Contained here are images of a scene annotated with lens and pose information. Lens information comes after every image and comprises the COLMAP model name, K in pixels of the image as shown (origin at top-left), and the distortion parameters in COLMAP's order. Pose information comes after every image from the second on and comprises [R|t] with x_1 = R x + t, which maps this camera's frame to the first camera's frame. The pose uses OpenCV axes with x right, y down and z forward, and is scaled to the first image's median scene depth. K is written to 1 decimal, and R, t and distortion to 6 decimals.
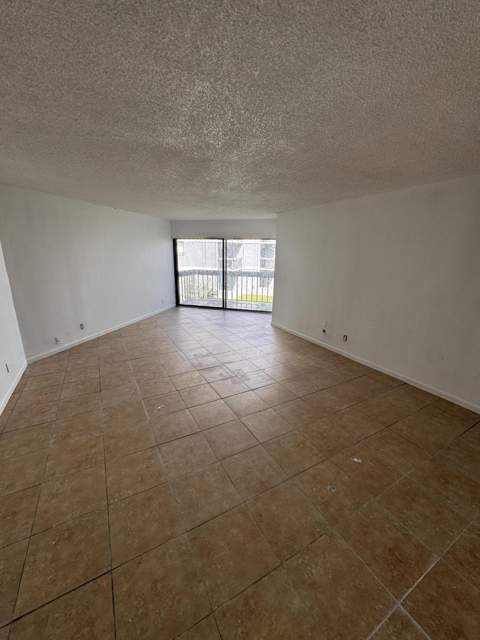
lens RADIAL K [[255.5, 0, 241.0], [0, 255.5, 318.2], [0, 0, 1]] dist [-0.001739, -0.000150]
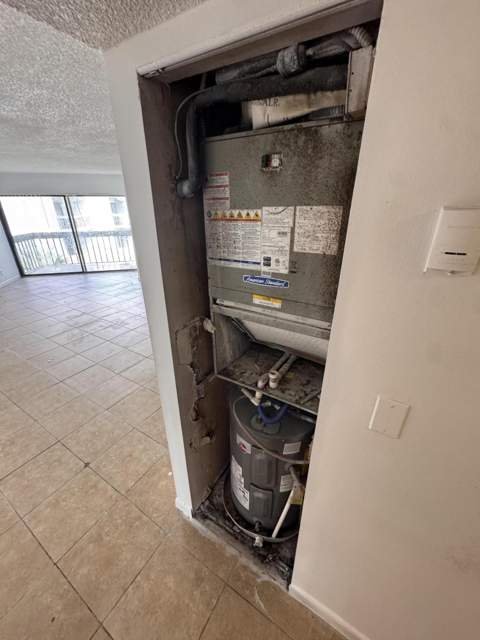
lens RADIAL K [[255.5, 0, 241.0], [0, 255.5, 318.2], [0, 0, 1]] dist [-0.001739, -0.000150]
pose [[0.871088, -0.215332, 0.441404, -0.020730], [0.140842, 0.970535, 0.195515, 0.036346], [-0.470498, -0.108143, 0.875749, -0.205849]]
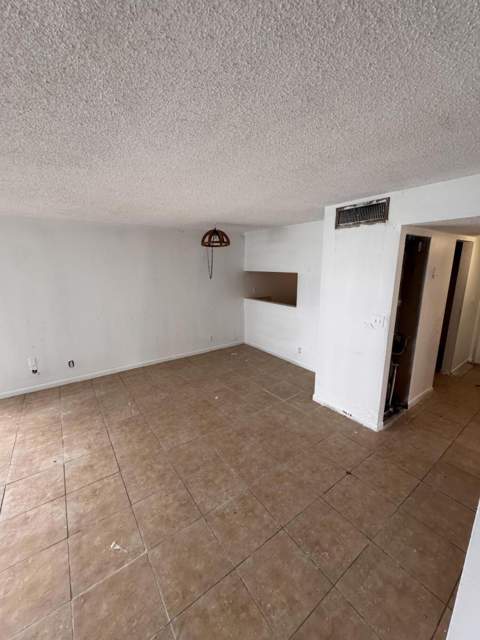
lens RADIAL K [[255.5, 0, 241.0], [0, 255.5, 318.2], [0, 0, 1]] dist [-0.001739, -0.000150]
pose [[-0.112972, -0.224474, 0.967909, -0.448923], [0.257798, 0.934163, 0.246737, -0.126297], [-0.959572, 0.277399, -0.047665, 0.330822]]
